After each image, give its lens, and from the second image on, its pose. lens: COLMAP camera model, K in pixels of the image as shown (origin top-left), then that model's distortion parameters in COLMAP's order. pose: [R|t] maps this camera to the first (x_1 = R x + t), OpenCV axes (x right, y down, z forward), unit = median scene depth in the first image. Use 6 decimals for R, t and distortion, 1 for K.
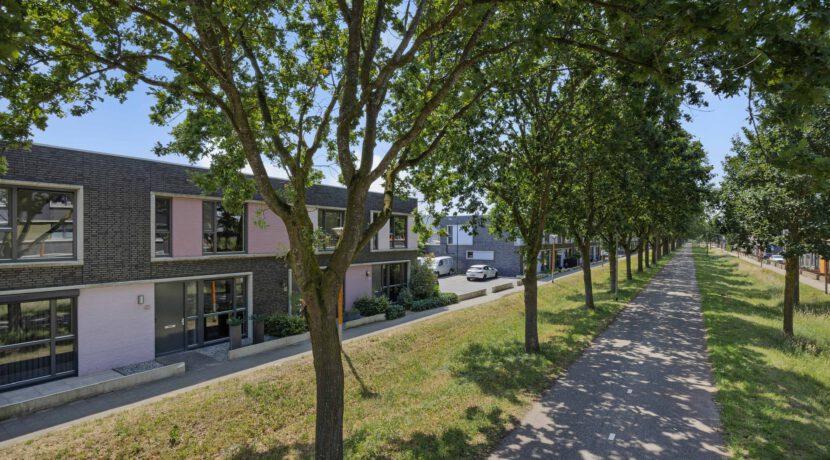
lens RADIAL K [[402.1, 0, 425.5], [0, 402.1, 236.0], [0, 0, 1]] dist [-0.004760, -0.000759]
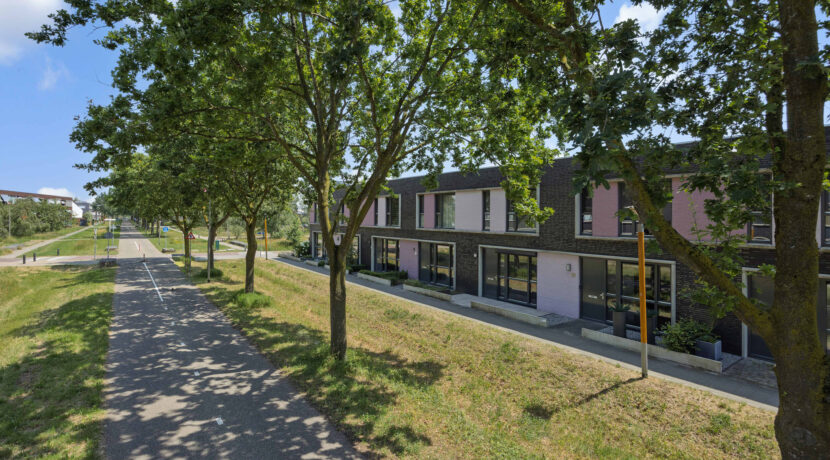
lens RADIAL K [[420.2, 0, 415.0], [0, 420.2, 210.2], [0, 0, 1]] dist [-0.003917, -0.000397]
pose [[-0.355749, -0.018919, -0.934390, 0.701192], [-0.008308, 0.999820, -0.017081, 0.004390], [0.934545, 0.001686, -0.355842, 1.006933]]
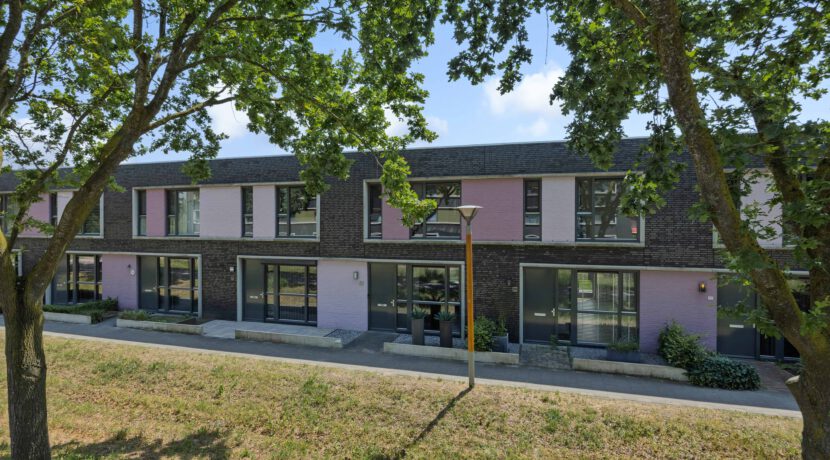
lens RADIAL K [[430.8, 0, 417.6], [0, 430.8, 219.6], [0, 0, 1]] dist [-0.005629, -0.001226]
pose [[0.289750, -0.003666, -0.957095, 0.500066], [0.003927, 0.999989, -0.002641, 0.005131], [0.957094, -0.002993, 0.289761, 0.805708]]
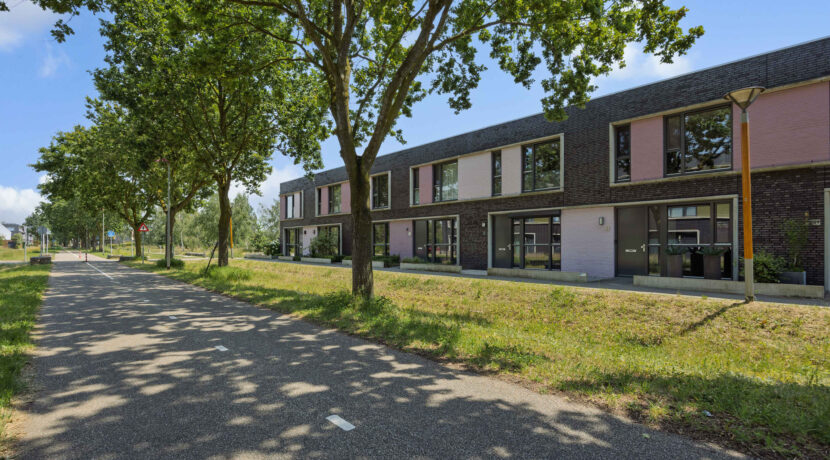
lens RADIAL K [[413.8, 0, 415.0], [0, 413.8, 242.1], [0, 0, 1]] dist [-0.006584, -0.000452]
pose [[-0.256812, -0.010870, -0.966400, 0.542867], [0.002368, 0.999927, -0.011877, 0.228549], [0.966458, -0.005338, -0.256768, 0.782326]]
